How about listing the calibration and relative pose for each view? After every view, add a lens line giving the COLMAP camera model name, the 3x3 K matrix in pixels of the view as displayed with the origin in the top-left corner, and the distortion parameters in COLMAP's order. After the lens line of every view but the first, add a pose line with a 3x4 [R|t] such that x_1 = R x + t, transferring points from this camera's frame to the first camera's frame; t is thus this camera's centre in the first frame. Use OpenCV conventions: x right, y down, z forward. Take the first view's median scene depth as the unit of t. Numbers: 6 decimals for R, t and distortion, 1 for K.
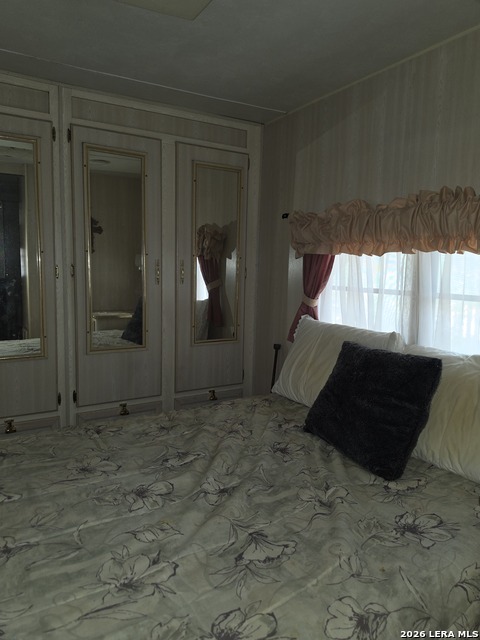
lens RADIAL K [[459.9, 0, 240.7], [0, 459.9, 323.6], [0, 0, 1]] dist [0.085007, -0.085703]
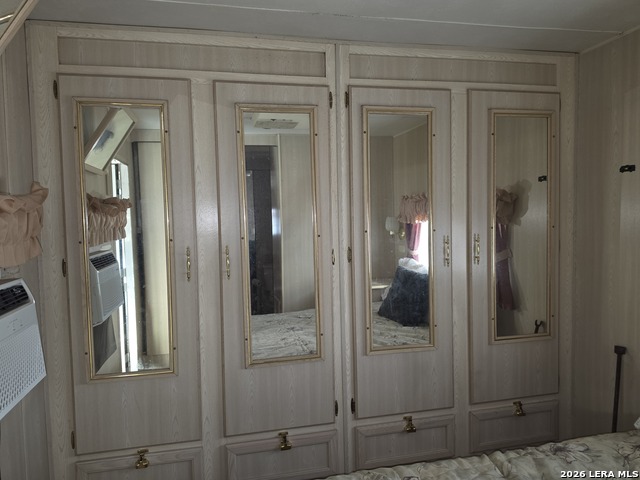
lens RADIAL K [[459.9, 0, 320.5], [0, 459.9, 245.8], [0, 0, 1]] dist [0.085007, -0.085703]
pose [[0.957171, -0.023836, -0.288539, -0.166623], [0.007896, 0.998384, -0.056283, -0.082185], [0.289414, 0.051594, 0.955812, 0.178525]]
